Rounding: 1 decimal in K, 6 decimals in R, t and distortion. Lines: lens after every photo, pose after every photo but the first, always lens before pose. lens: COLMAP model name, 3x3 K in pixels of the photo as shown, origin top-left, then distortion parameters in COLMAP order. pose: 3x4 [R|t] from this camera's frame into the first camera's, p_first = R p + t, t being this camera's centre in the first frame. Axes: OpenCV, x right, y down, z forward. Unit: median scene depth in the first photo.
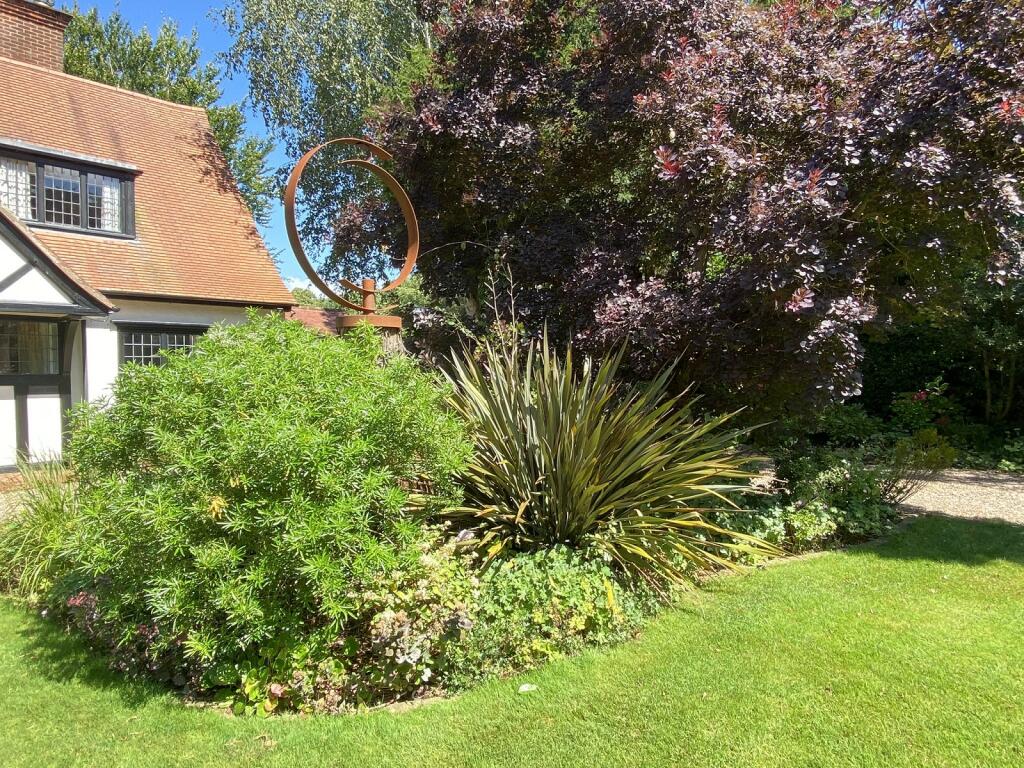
lens RADIAL K [[622.7, 0, 511.7], [0, 622.7, 383.0], [0, 0, 1]] dist [0.000964, -0.003197]
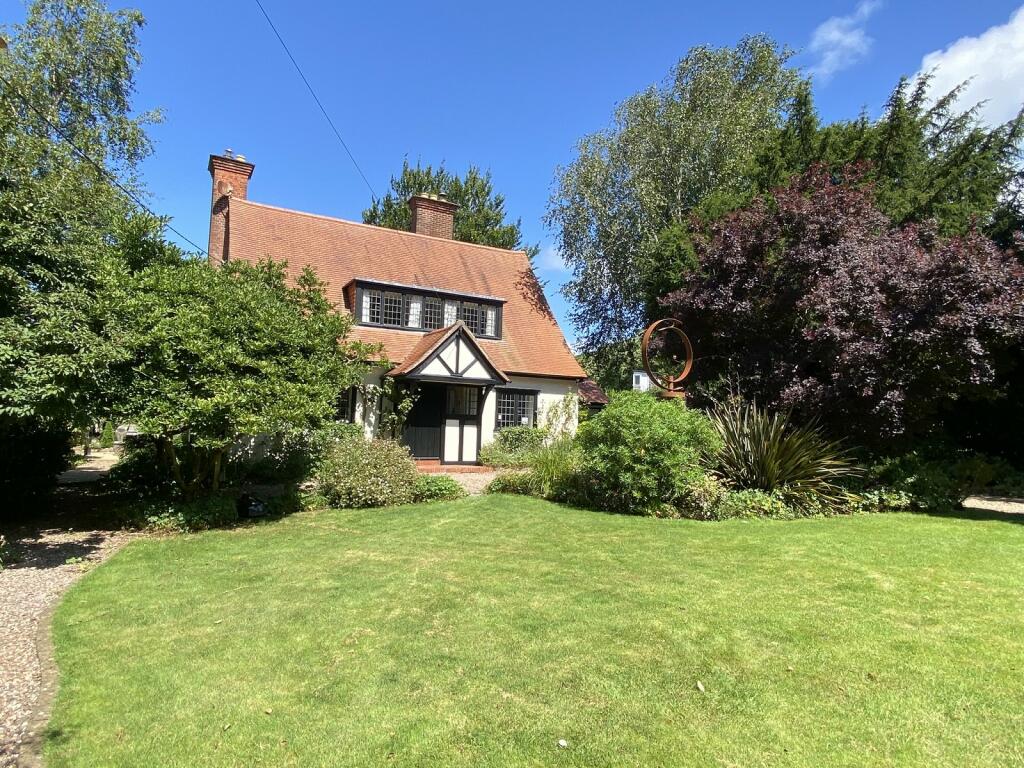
lens RADIAL K [[622.7, 0, 491.8], [0, 622.7, 381.3], [0, 0, 1]] dist [0.000964, -0.003197]
pose [[0.936305, 0.019312, -0.350656, -0.045901], [-0.055485, 0.994081, -0.093407, 0.106018], [0.346776, 0.106914, 0.931835, -1.386194]]
